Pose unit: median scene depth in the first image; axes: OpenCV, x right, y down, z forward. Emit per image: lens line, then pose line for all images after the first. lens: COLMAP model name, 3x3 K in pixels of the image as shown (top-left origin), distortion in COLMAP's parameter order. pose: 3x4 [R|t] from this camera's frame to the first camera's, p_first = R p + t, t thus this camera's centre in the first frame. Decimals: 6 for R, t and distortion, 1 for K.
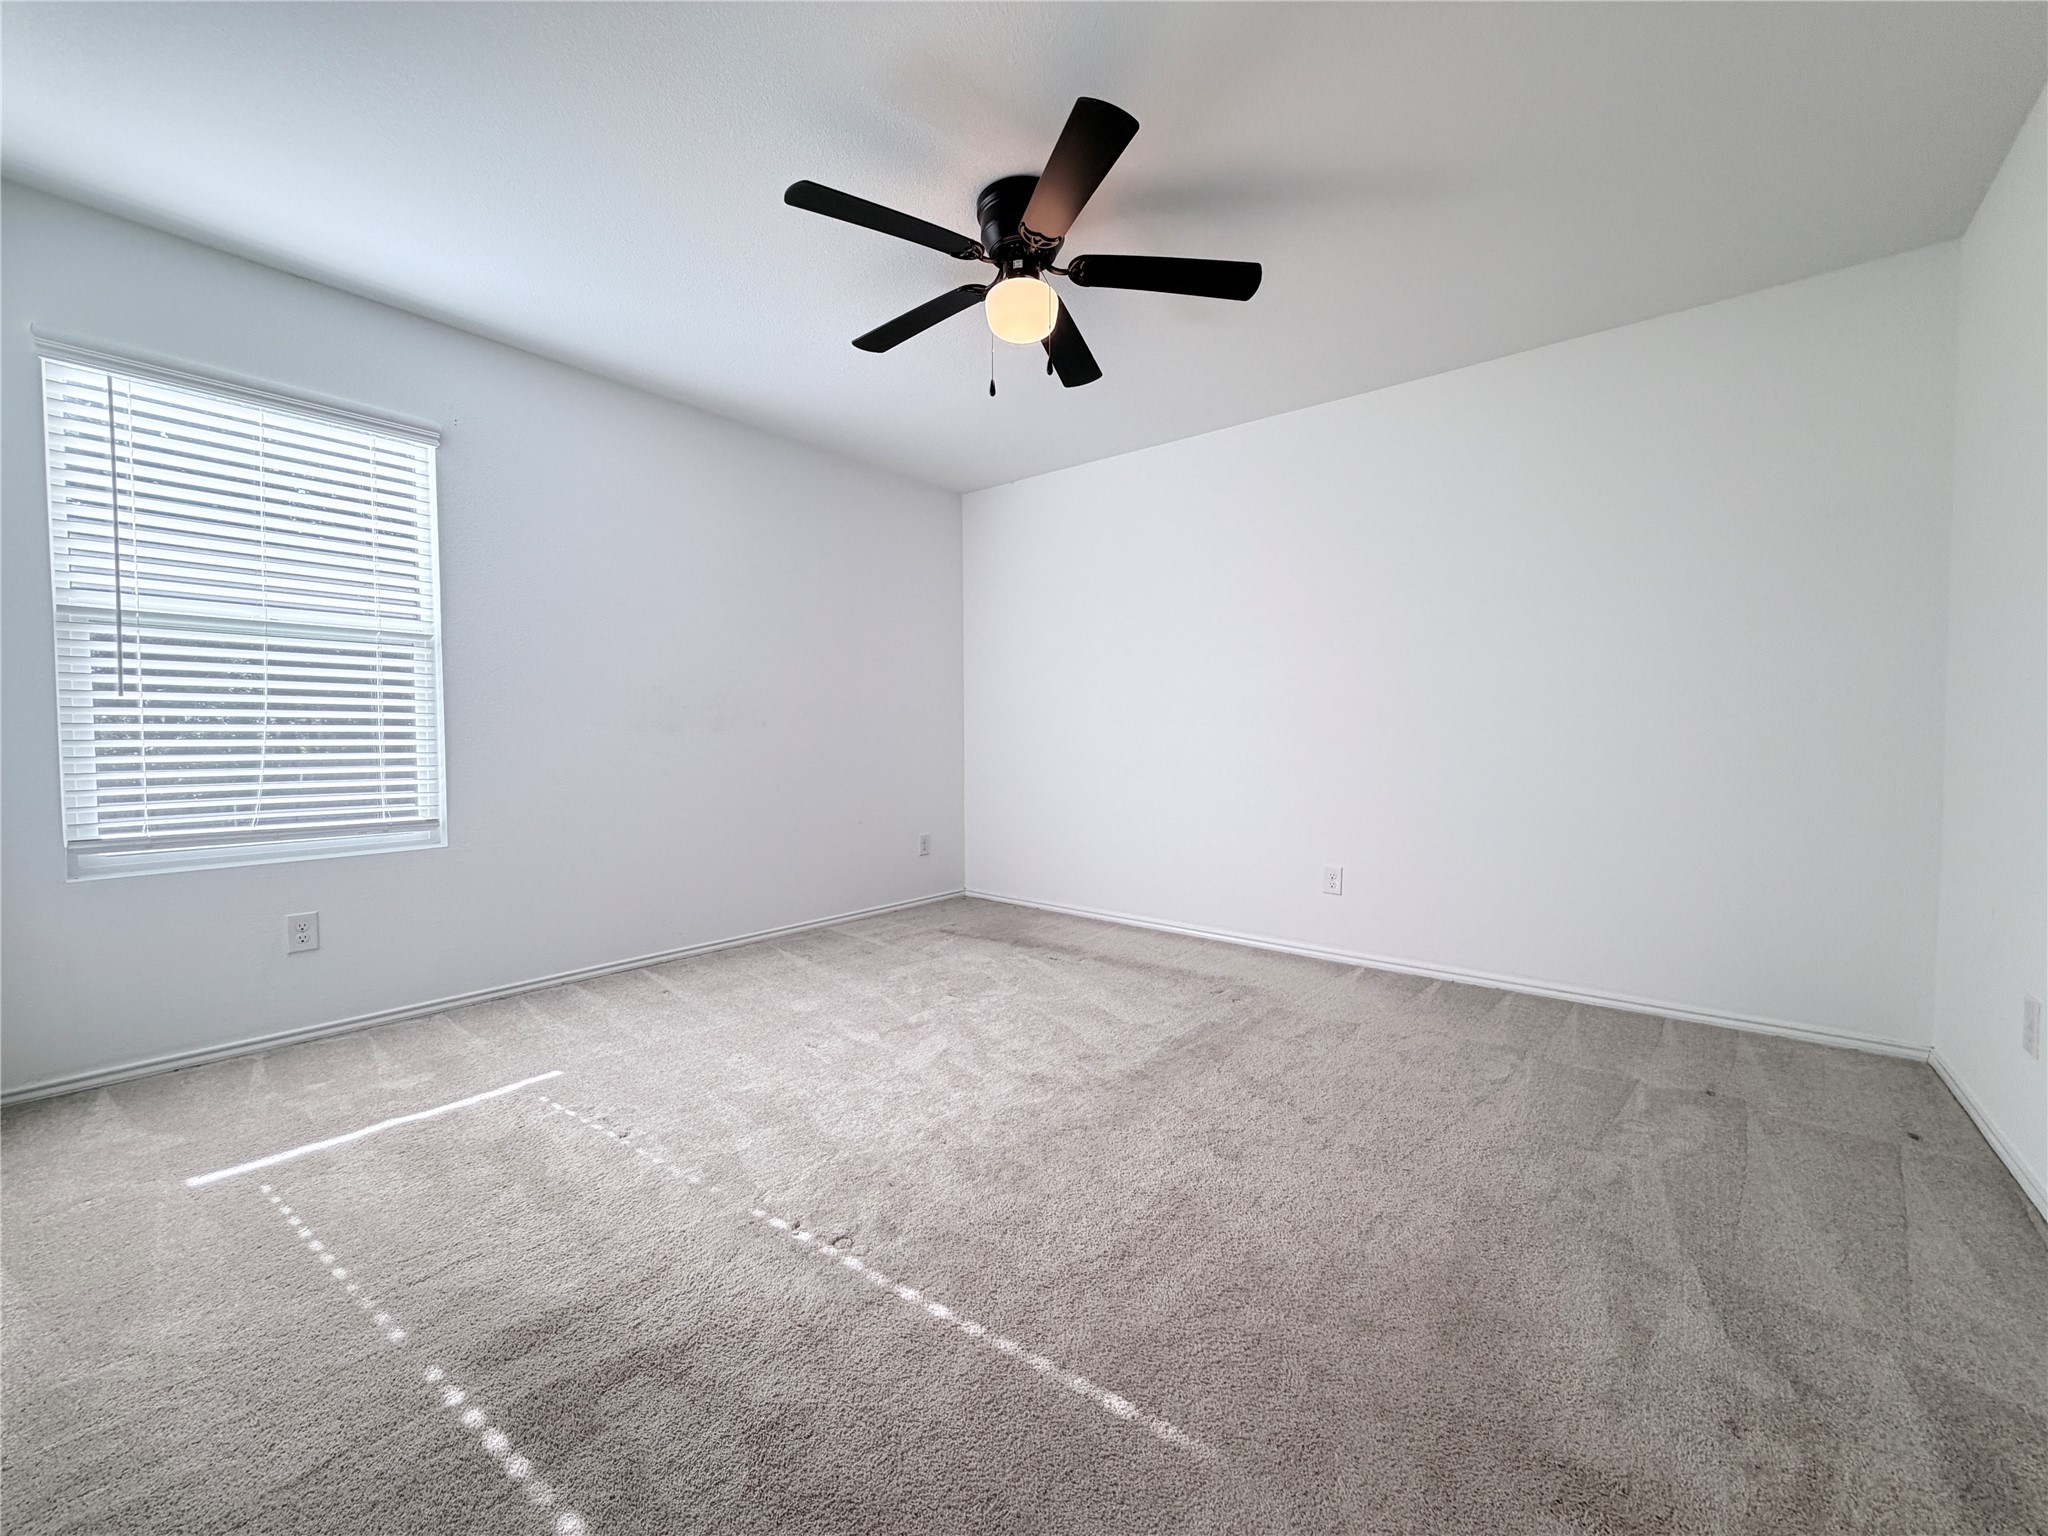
lens RADIAL K [[816.1, 0, 1020.3], [0, 816.1, 768.3], [0, 0, 1]] dist [-0.001786, 0.000043]
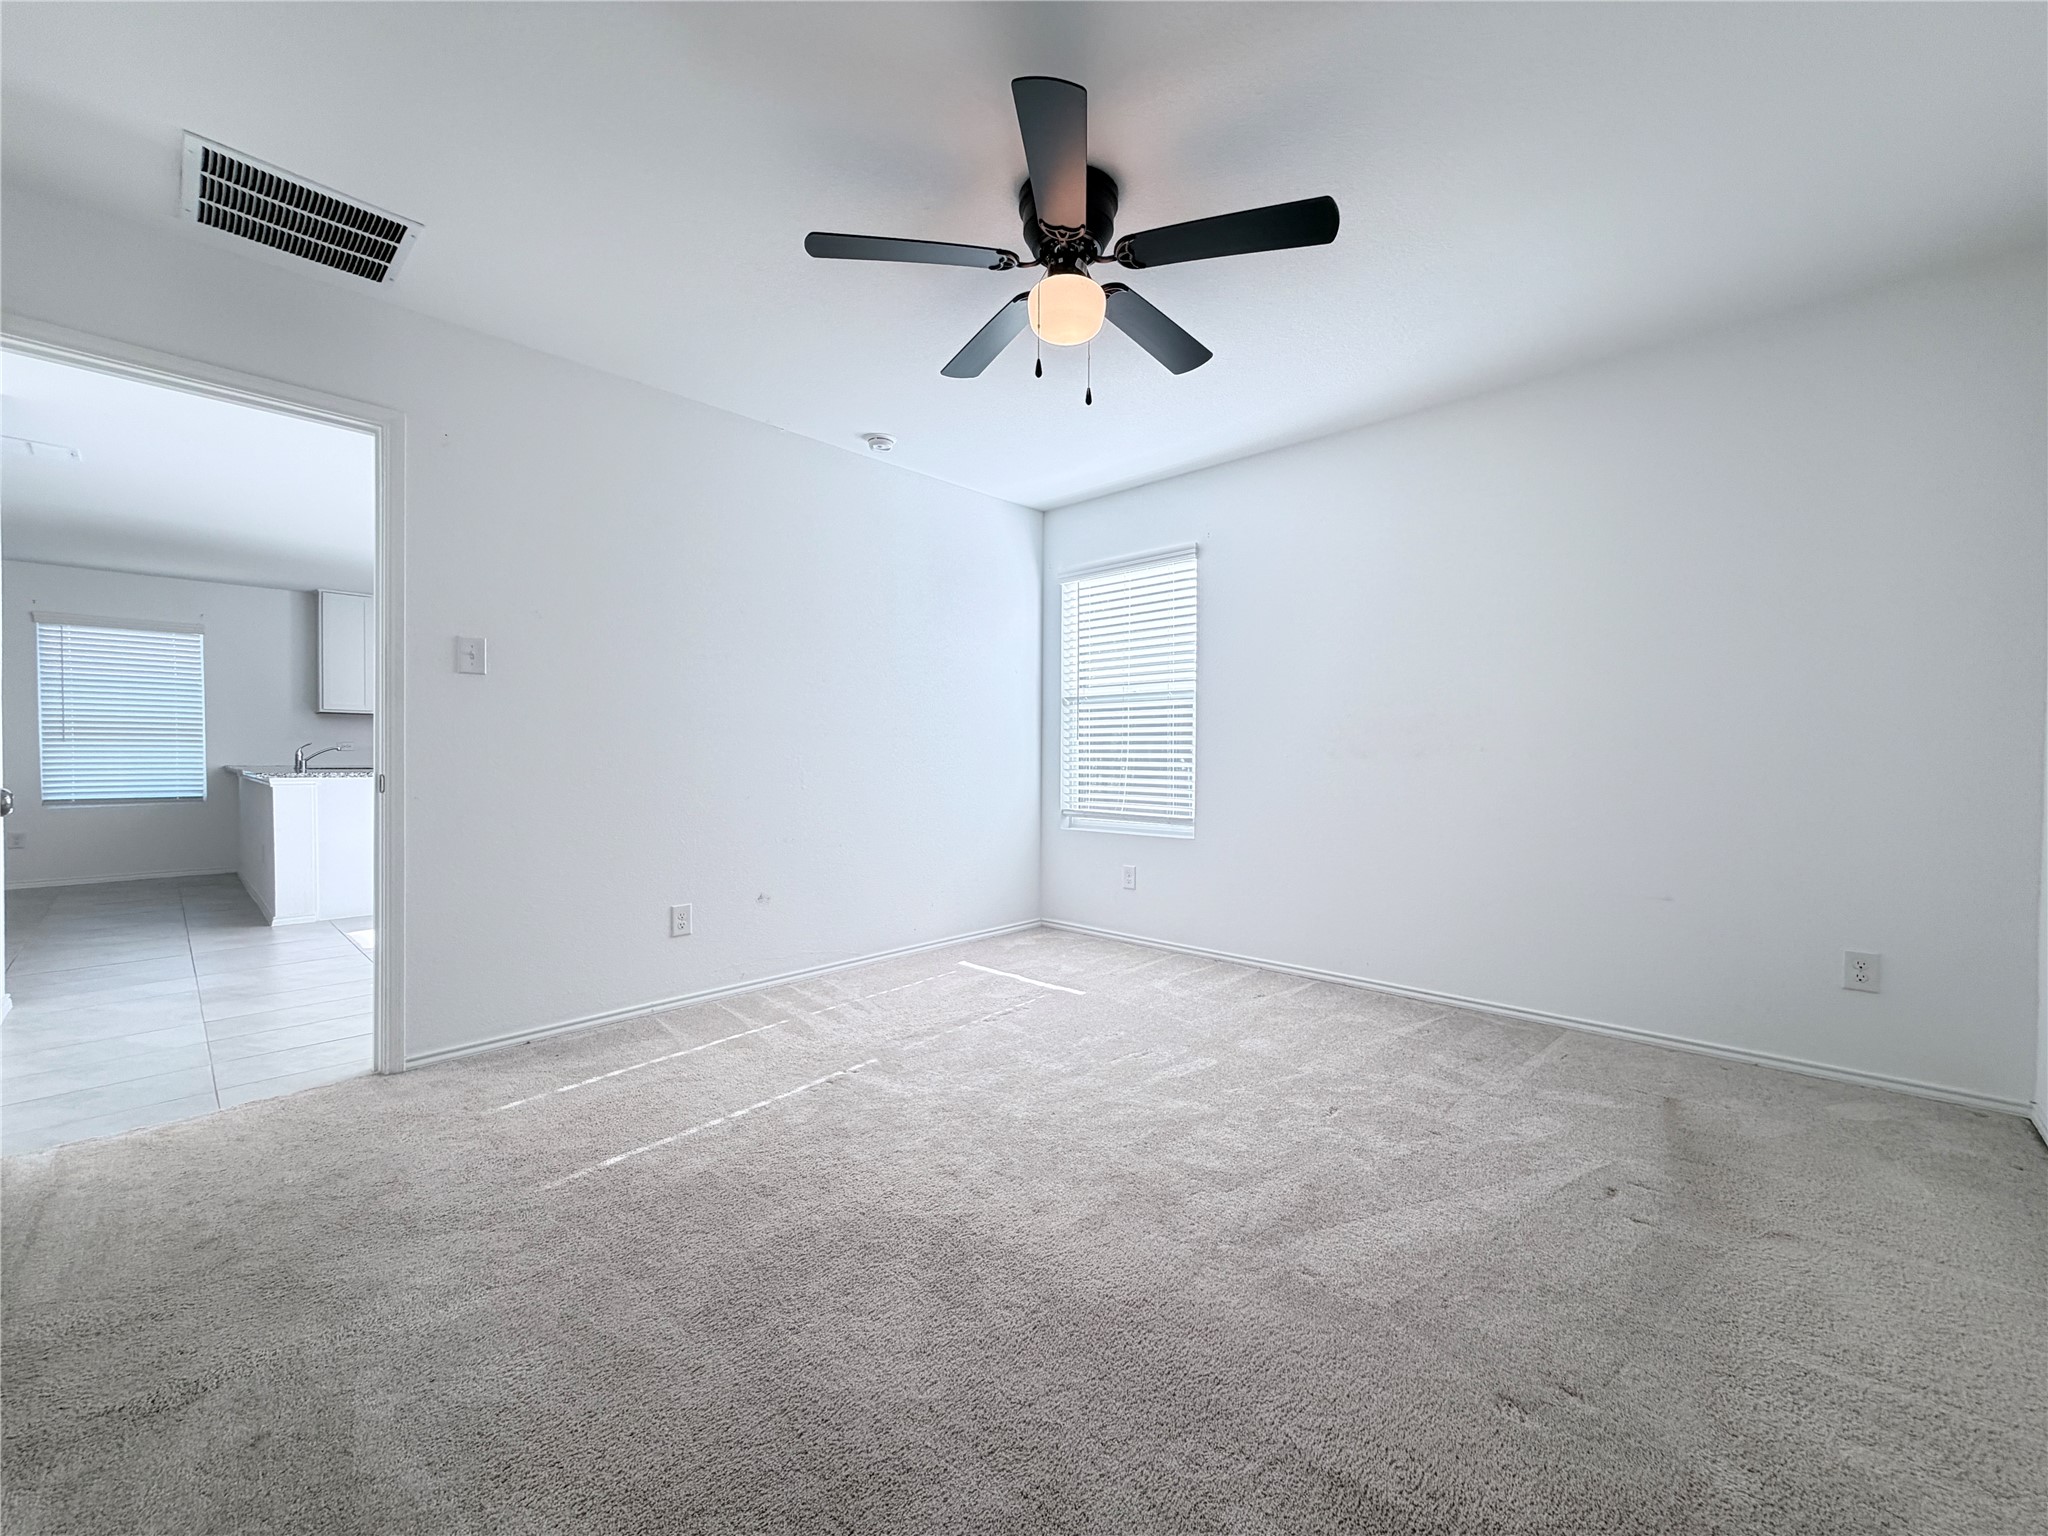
lens RADIAL K [[816.1, 0, 1020.3], [0, 816.1, 768.3], [0, 0, 1]] dist [-0.001786, 0.000043]
pose [[-0.066042, 0.017860, -0.997657, 0.767266], [-0.041401, 0.998930, 0.020623, -0.045482], [0.996958, 0.042666, -0.065232, 0.837926]]
